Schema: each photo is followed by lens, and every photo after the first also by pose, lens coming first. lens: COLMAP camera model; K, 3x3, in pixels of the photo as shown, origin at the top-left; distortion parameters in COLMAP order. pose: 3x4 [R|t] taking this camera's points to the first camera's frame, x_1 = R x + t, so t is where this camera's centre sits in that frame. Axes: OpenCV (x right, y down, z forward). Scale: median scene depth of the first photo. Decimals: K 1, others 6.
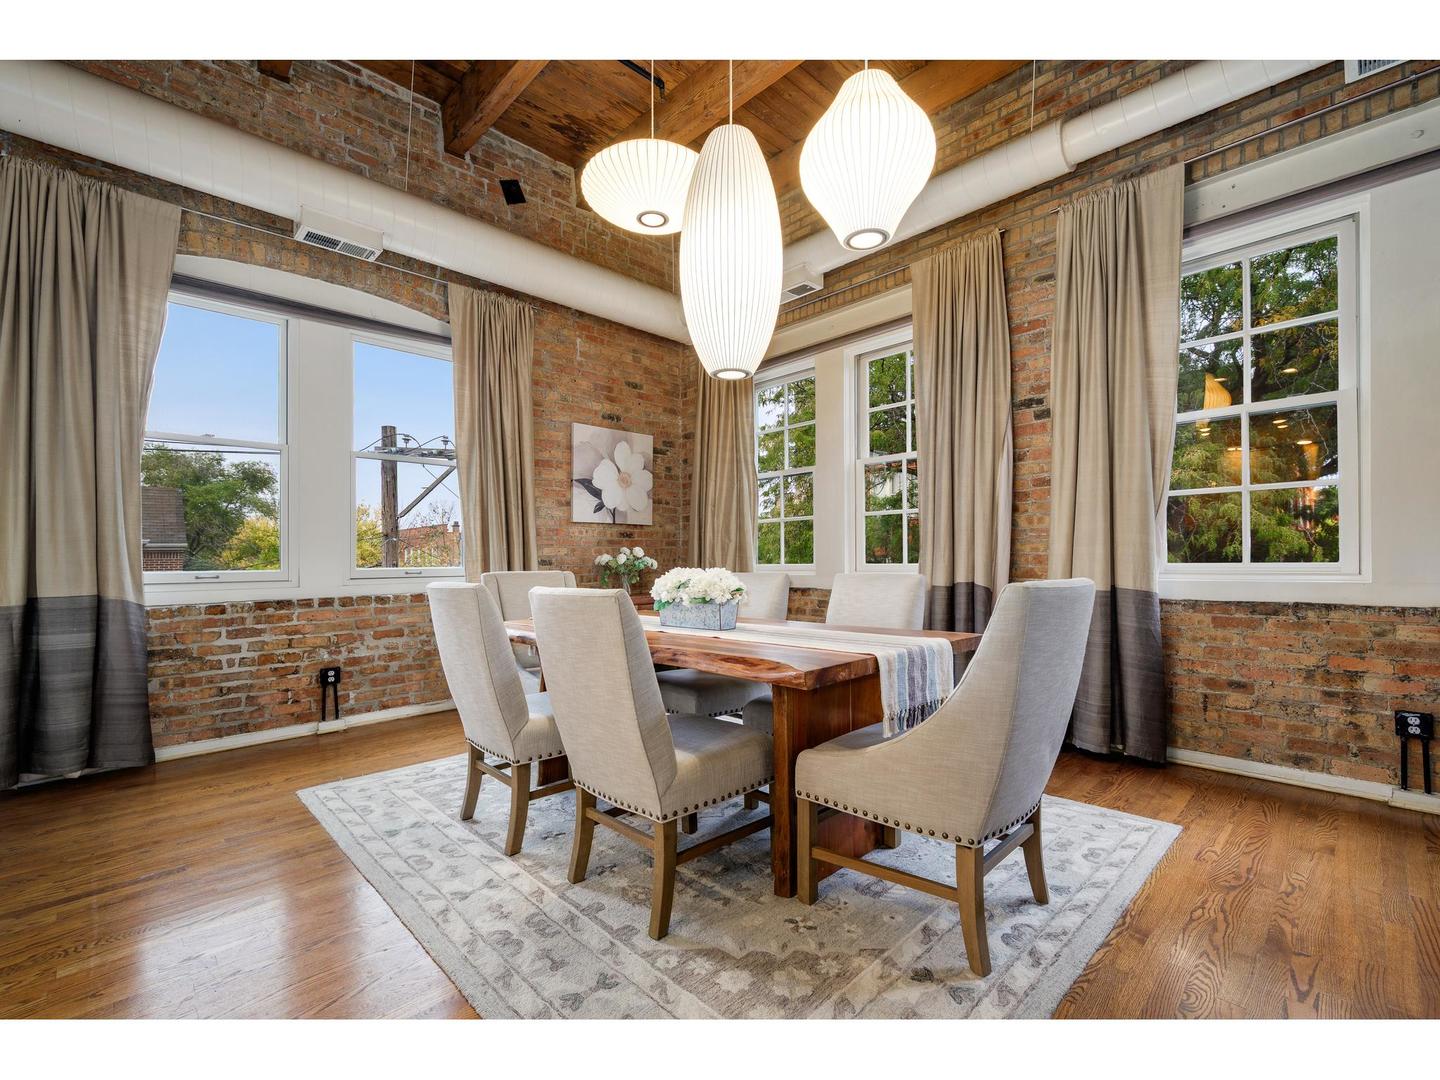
lens RADIAL K [[628.3, 0, 692.5], [0, 628.3, 567.7], [0, 0, 1]] dist [0.008184, -0.000267]
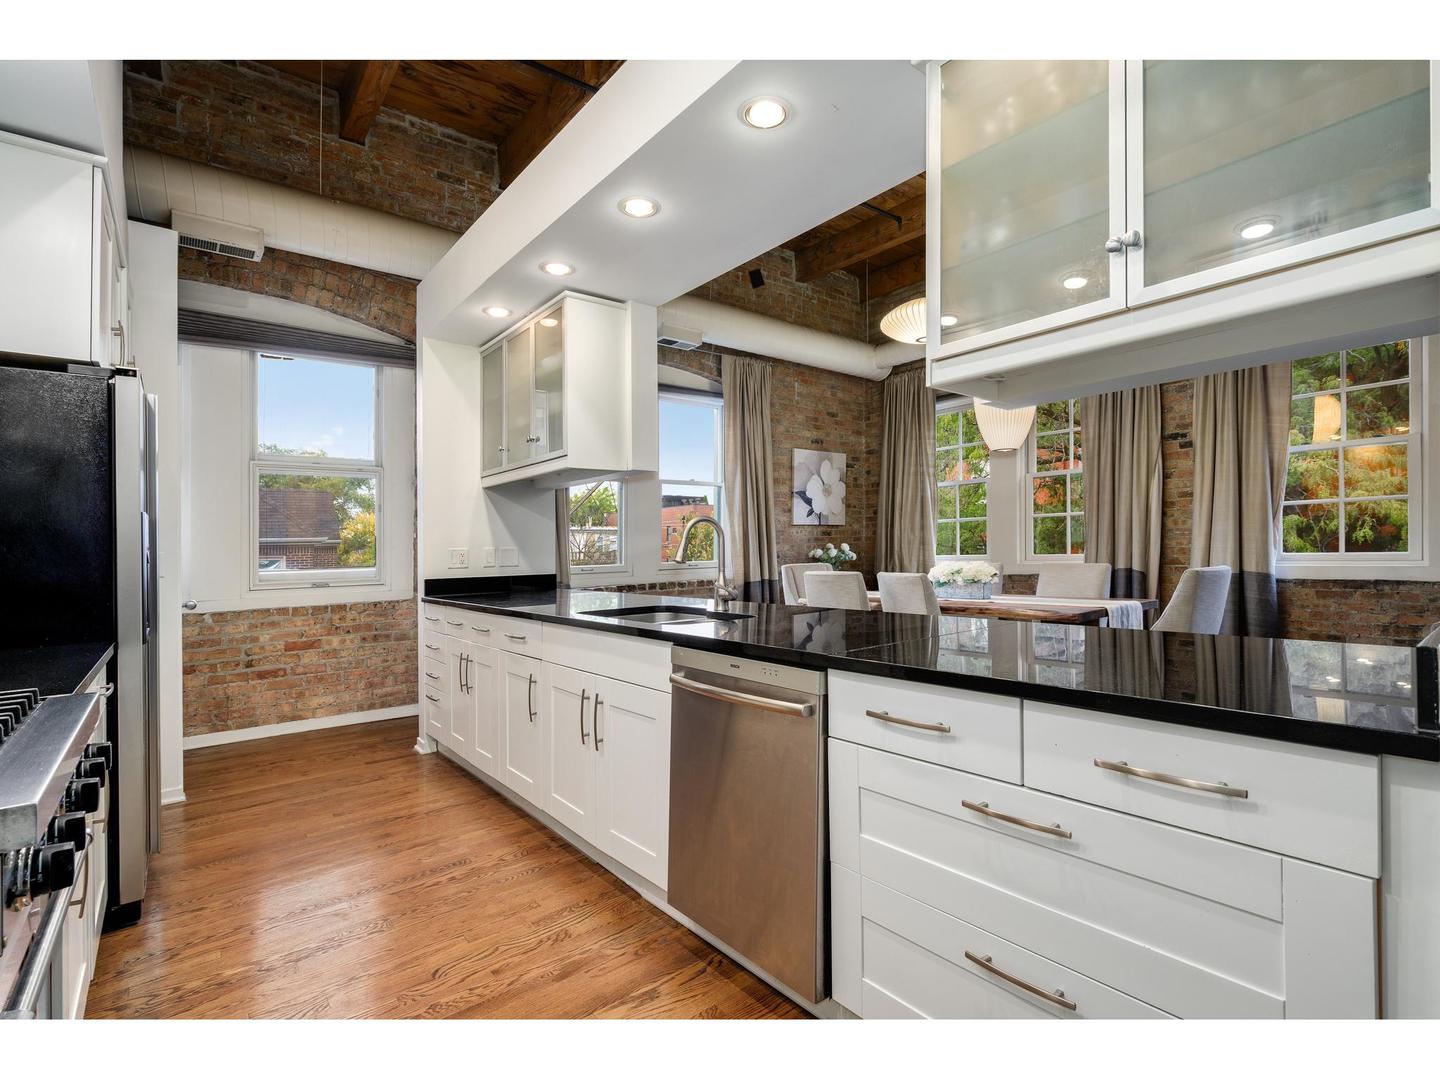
lens RADIAL K [[668.1, 0, 694.0], [0, 668.1, 569.1], [0, 0, 1]] dist [0.008982, -0.001232]
pose [[0.995486, -0.010316, -0.094343, -0.323569], [0.012247, 0.999727, 0.019911, -0.013853], [0.094111, -0.020976, 0.995341, -0.482831]]
